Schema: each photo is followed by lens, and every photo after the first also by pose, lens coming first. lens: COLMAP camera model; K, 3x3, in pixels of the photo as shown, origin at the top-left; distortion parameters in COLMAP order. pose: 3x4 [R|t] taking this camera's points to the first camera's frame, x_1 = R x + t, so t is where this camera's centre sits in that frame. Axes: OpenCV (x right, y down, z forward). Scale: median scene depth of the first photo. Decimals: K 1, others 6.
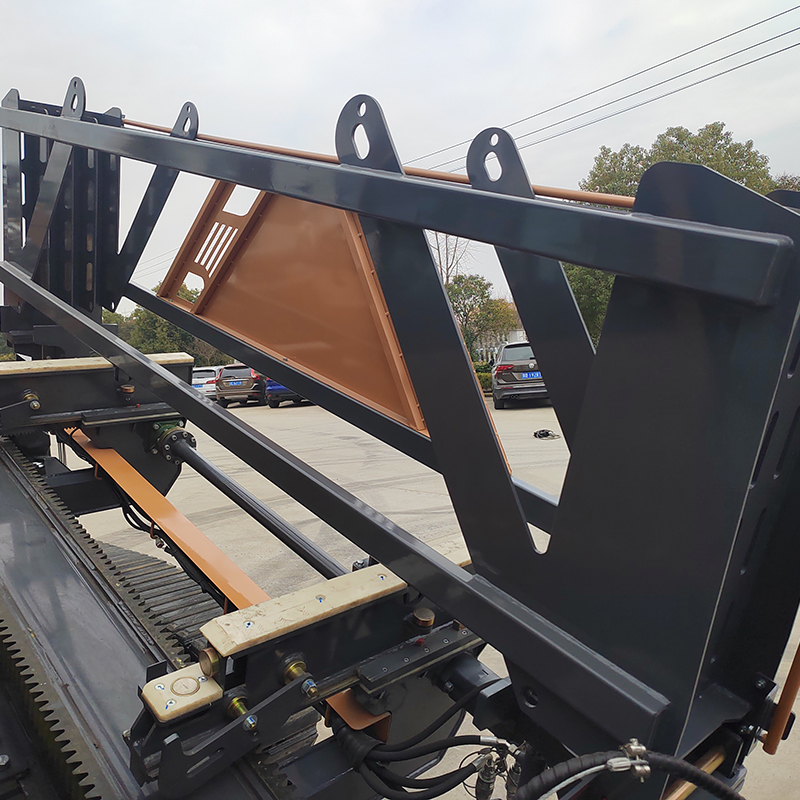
lens RADIAL K [[720.3, 0, 400.0], [0, 720.3, 400.0], [0, 0, 1]] dist [0.049043, -0.043373]
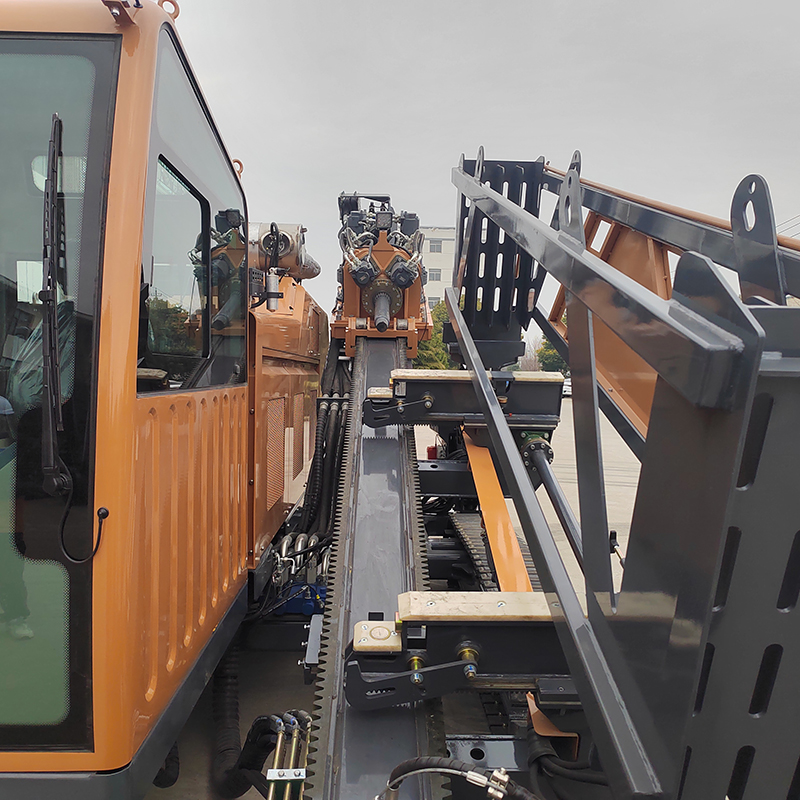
lens RADIAL K [[720.3, 0, 400.0], [0, 720.3, 400.0], [0, 0, 1]] dist [0.049043, -0.043373]
pose [[0.756586, 0.115694, -0.643578, 0.419524], [-0.119320, 0.992125, 0.038079, -0.065751], [0.642915, 0.047981, 0.764433, -0.005475]]
